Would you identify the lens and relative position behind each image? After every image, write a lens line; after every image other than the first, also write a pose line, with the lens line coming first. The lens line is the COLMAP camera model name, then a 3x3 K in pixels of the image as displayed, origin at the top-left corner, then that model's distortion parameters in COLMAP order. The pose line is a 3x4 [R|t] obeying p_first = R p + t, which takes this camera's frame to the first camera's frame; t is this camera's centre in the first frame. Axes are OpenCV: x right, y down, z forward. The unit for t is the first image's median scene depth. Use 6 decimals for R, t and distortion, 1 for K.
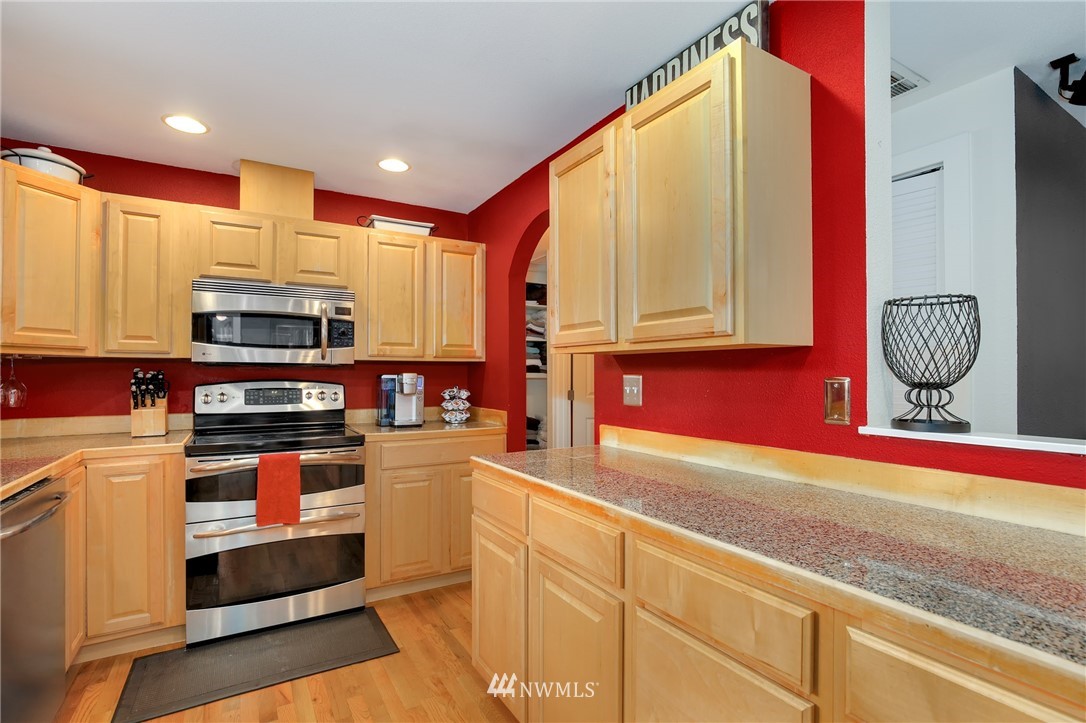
lens RADIAL K [[508.1, 0, 543.4], [0, 508.1, 369.9], [0, 0, 1]] dist [-0.029113, 0.007959]
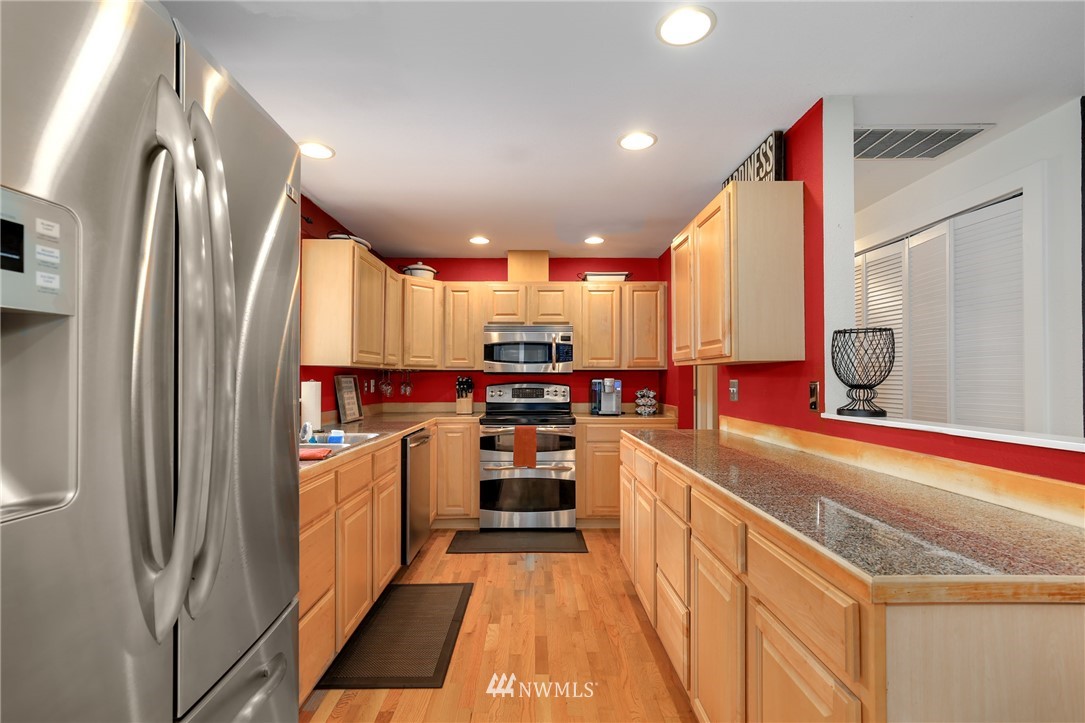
lens RADIAL K [[510.8, 0, 547.9], [0, 510.8, 368.6], [0, 0, 1]] dist [-0.000194, -0.000203]
pose [[0.866861, -0.010864, -0.498432, 0.372954], [0.005134, 0.999904, -0.012865, -0.004368], [0.498524, 0.008594, 0.866834, -0.425094]]
